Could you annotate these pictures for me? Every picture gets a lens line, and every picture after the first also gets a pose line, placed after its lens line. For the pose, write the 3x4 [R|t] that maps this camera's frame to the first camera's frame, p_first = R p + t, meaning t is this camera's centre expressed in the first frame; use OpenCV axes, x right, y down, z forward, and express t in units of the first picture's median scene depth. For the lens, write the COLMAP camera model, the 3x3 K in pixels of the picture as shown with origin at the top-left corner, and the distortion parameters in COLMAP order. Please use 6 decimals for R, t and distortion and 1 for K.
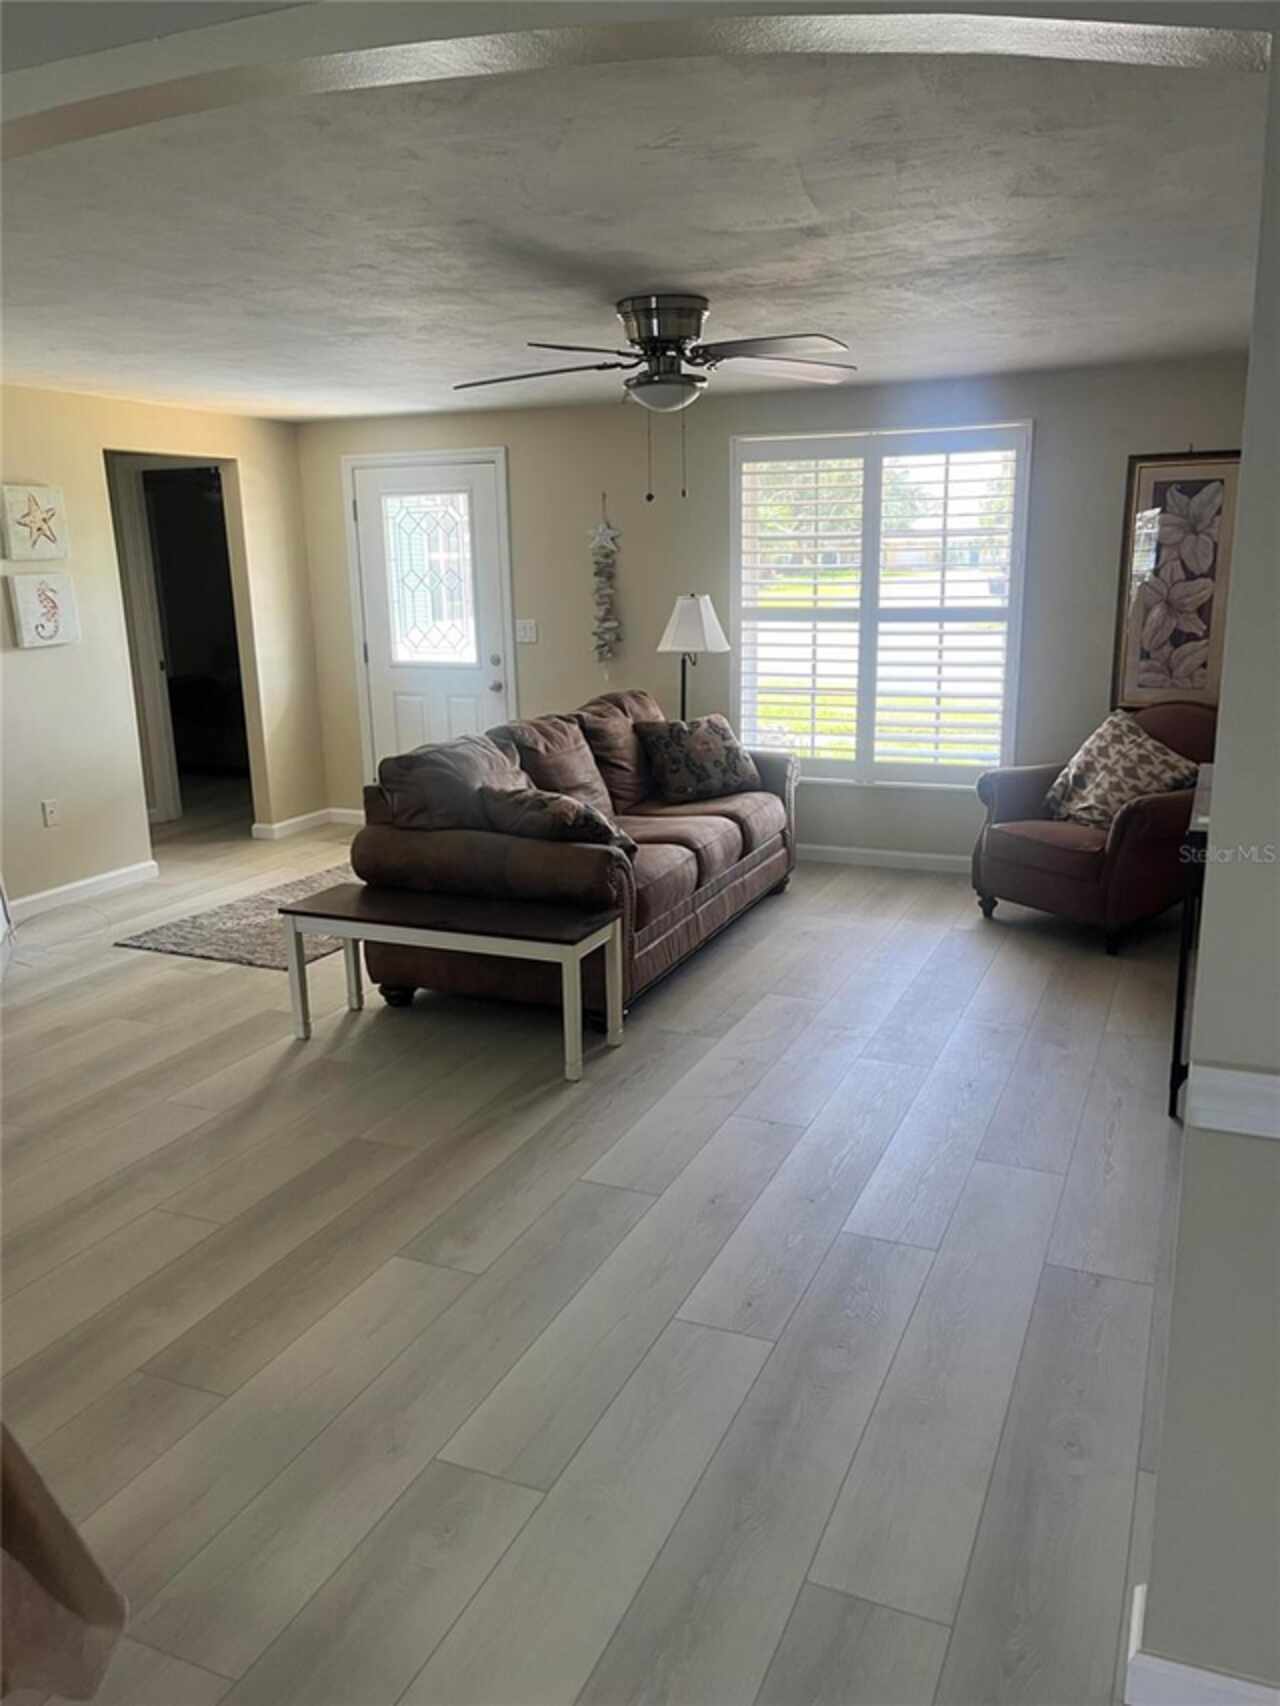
lens RADIAL K [[1291.8, 0, 646.2], [0, 1291.8, 865.6], [0, 0, 1]] dist [0.071620, -0.082101]
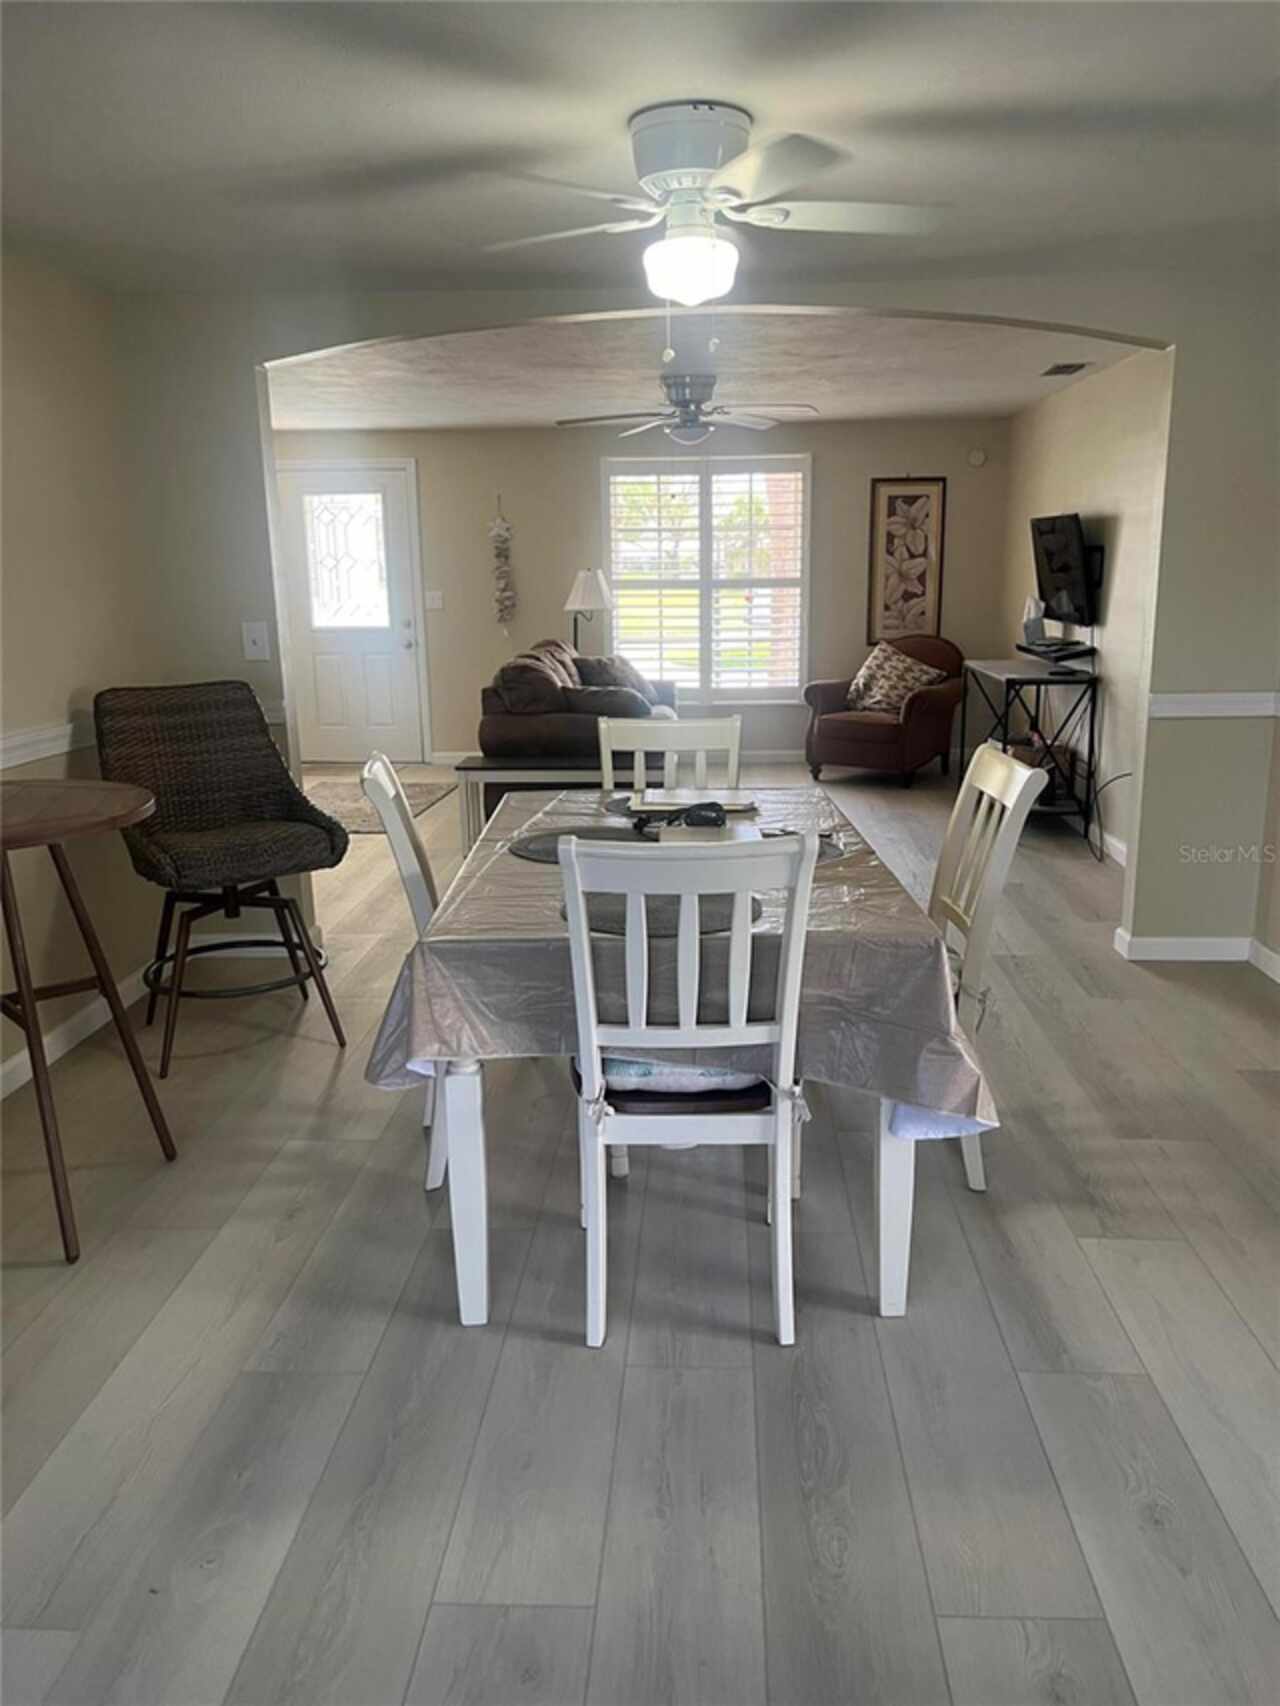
lens RADIAL K [[1291.8, 0, 647.1], [0, 1291.8, 856.8], [0, 0, 1]] dist [0.071620, -0.082101]
pose [[0.938763, -0.073721, 0.336586, -0.456498], [0.078843, 0.996886, -0.001554, 0.121168], [-0.335423, 0.027997, 0.941652, -0.369690]]
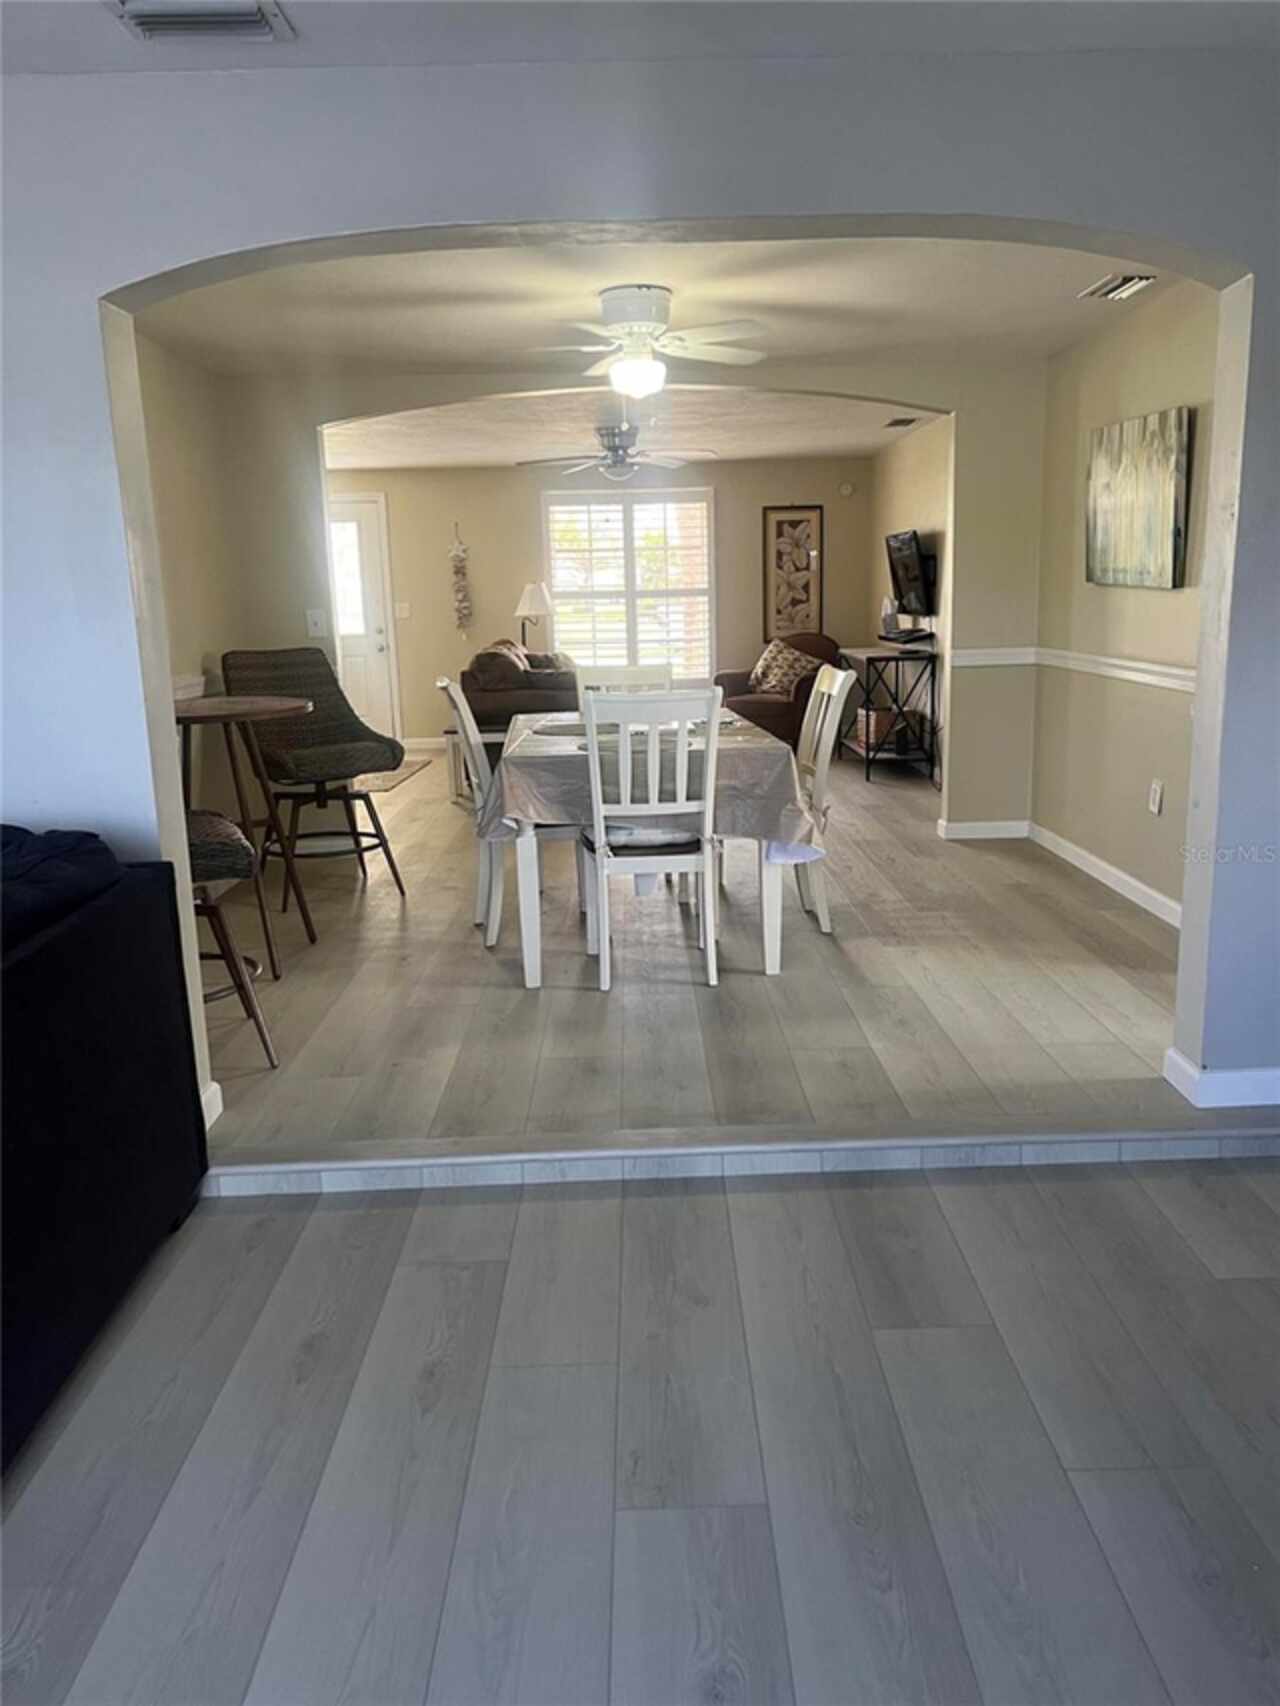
lens RADIAL K [[1291.8, 0, 652.9], [0, 1291.8, 849.9], [0, 0, 1]] dist [0.071620, -0.082101]
pose [[0.910716, -0.088098, 0.403529, -0.614771], [0.106945, 0.993967, -0.024360, 0.223032], [-0.398948, 0.065340, 0.914643, -0.666269]]
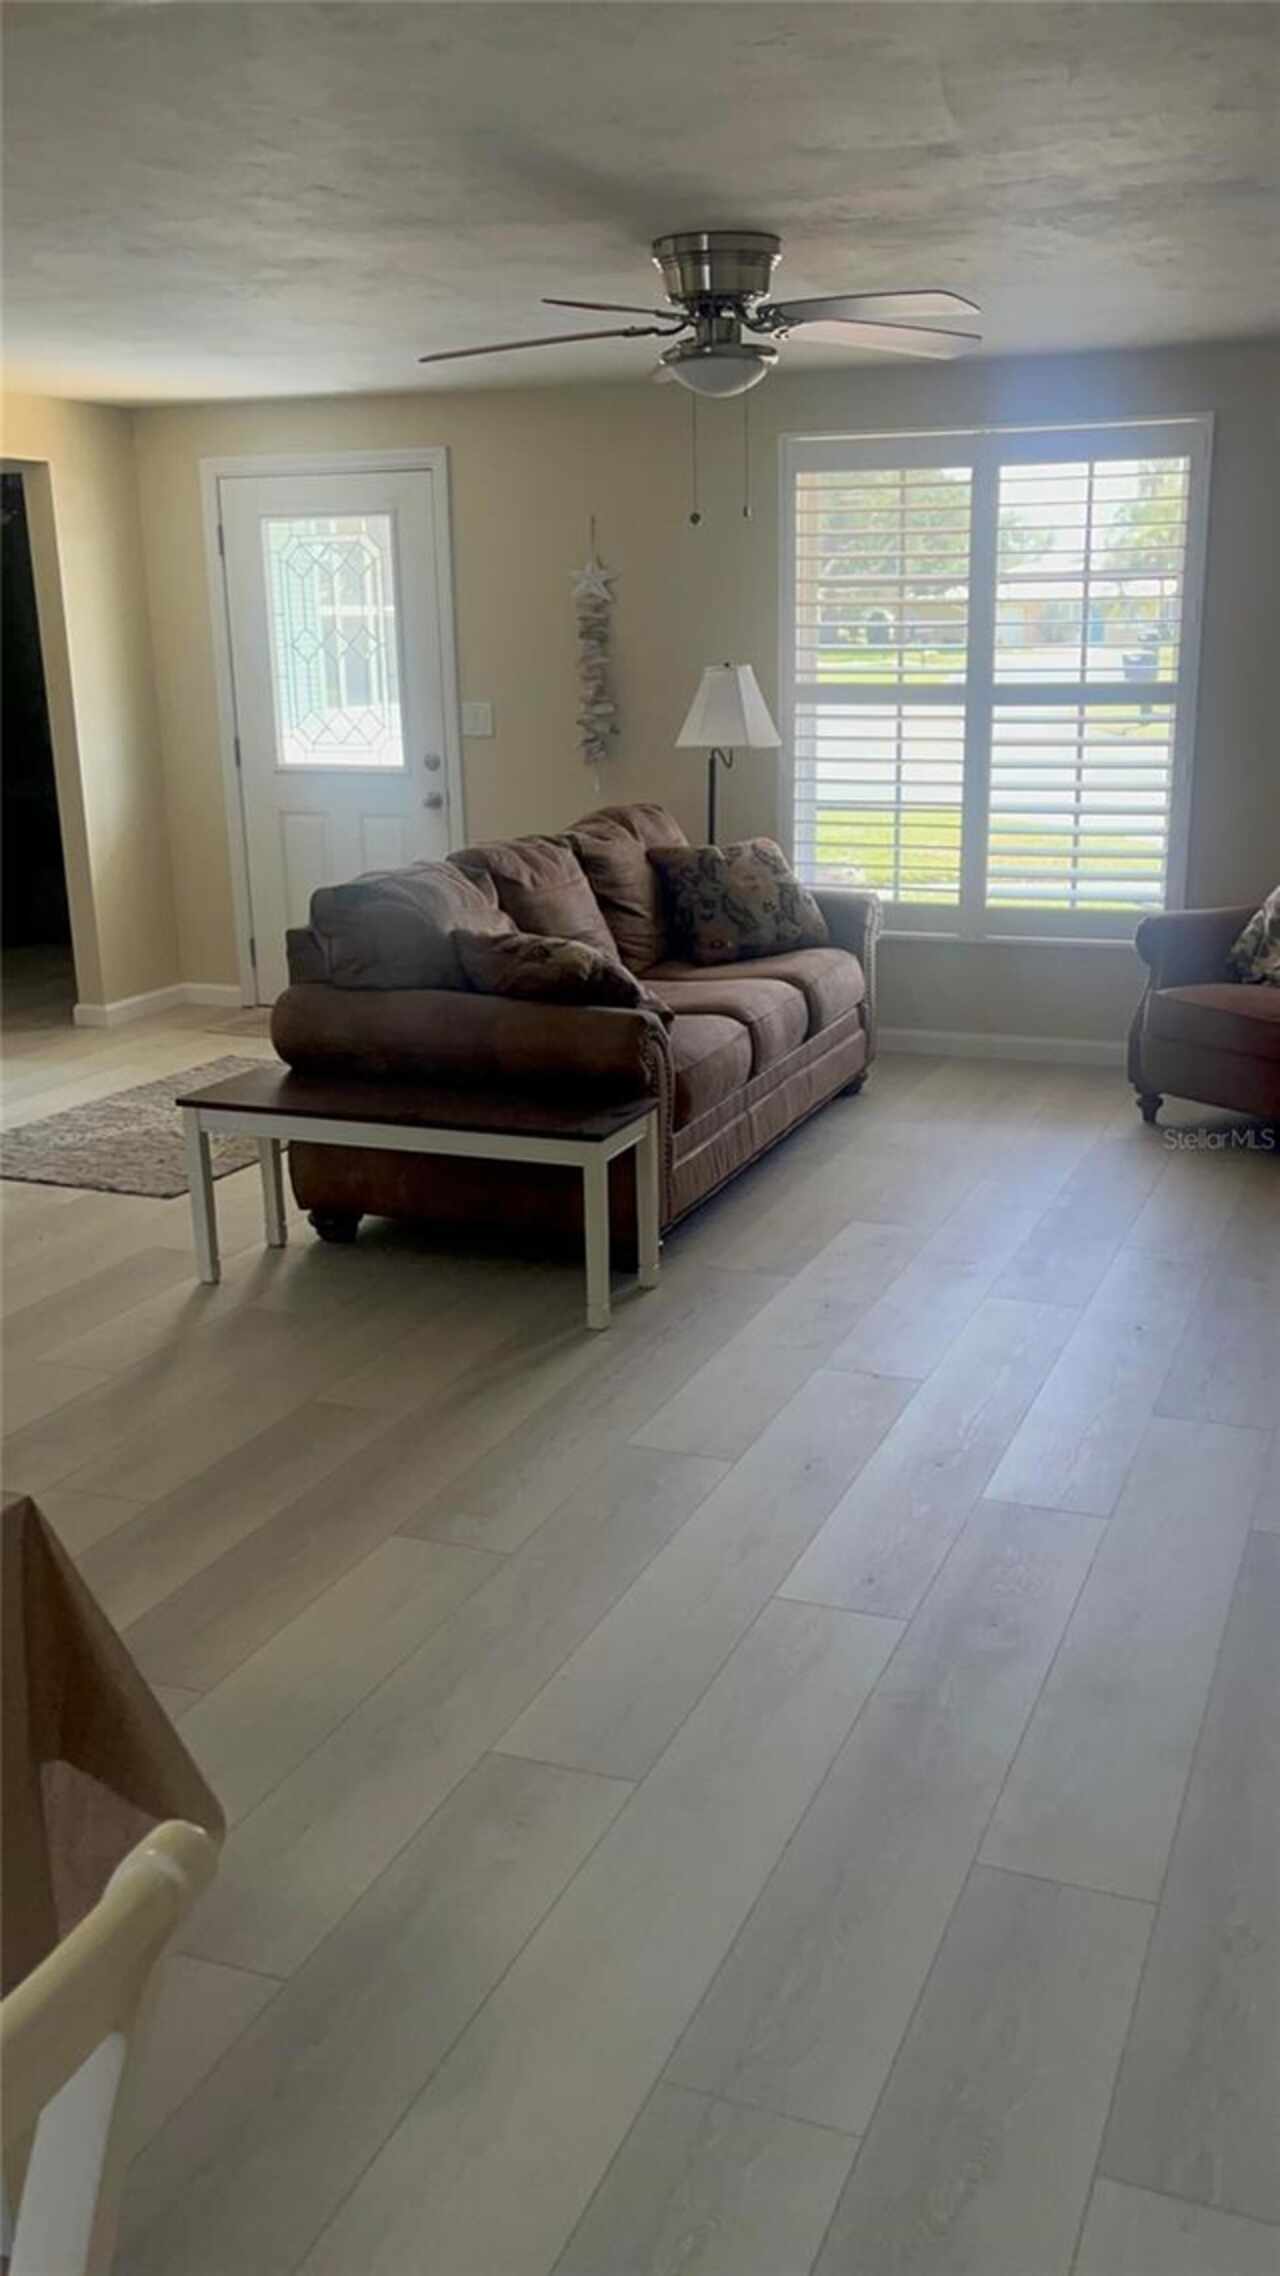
lens RADIAL K [[1977.6, 0, 680.9], [0, 1977.6, 1163.4], [0, 0, 1]] dist [0.054925, -0.031499]
pose [[0.999126, -0.007450, 0.041142, -0.039823], [0.006141, 0.999474, 0.031854, 0.027338], [-0.041358, -0.031574, 0.998645, -0.077577]]
